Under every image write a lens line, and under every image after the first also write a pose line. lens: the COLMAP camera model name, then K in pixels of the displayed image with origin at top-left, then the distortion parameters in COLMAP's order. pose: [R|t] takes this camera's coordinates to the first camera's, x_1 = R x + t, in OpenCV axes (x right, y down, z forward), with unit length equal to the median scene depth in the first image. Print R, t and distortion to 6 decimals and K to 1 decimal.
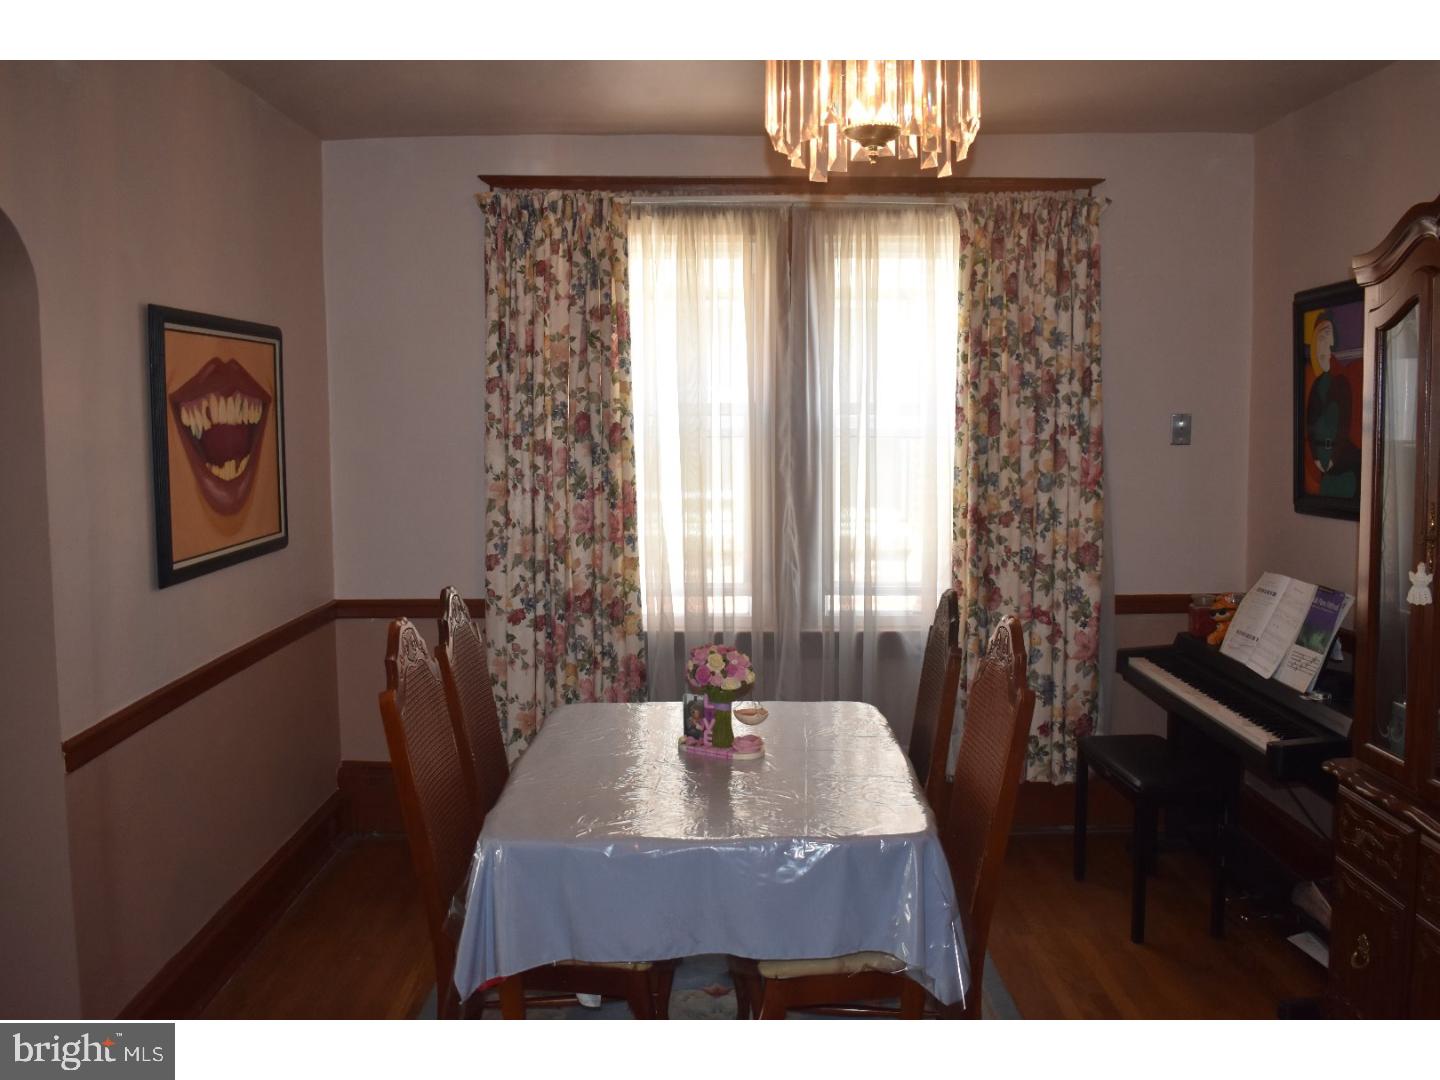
lens RADIAL K [[1405.5, 0, 726.4], [0, 1405.5, 542.6], [0, 0, 1]] dist [-0.025873, 0.000000]
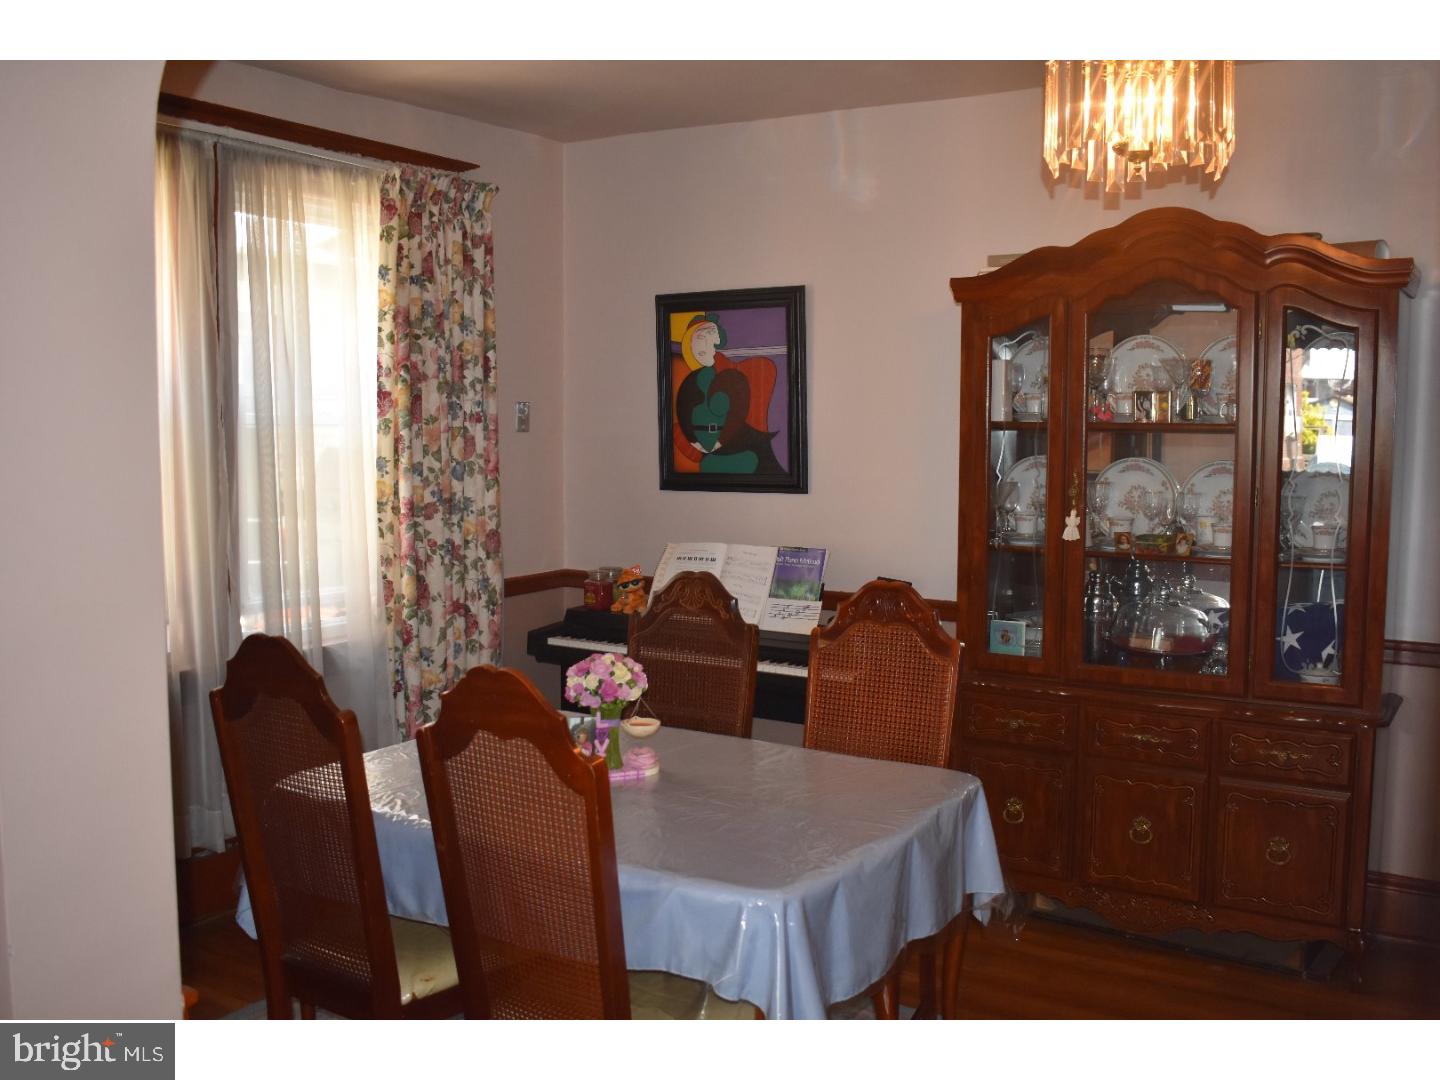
lens RADIAL K [[1405.5, 0, 725.4], [0, 1405.5, 538.5], [0, 0, 1]] dist [-0.025873, 0.000000]
pose [[0.532981, -0.068828, 0.843323, -0.497448], [0.071070, 0.996806, 0.036438, -0.018641], [-0.843137, 0.040514, 0.536170, 0.326694]]
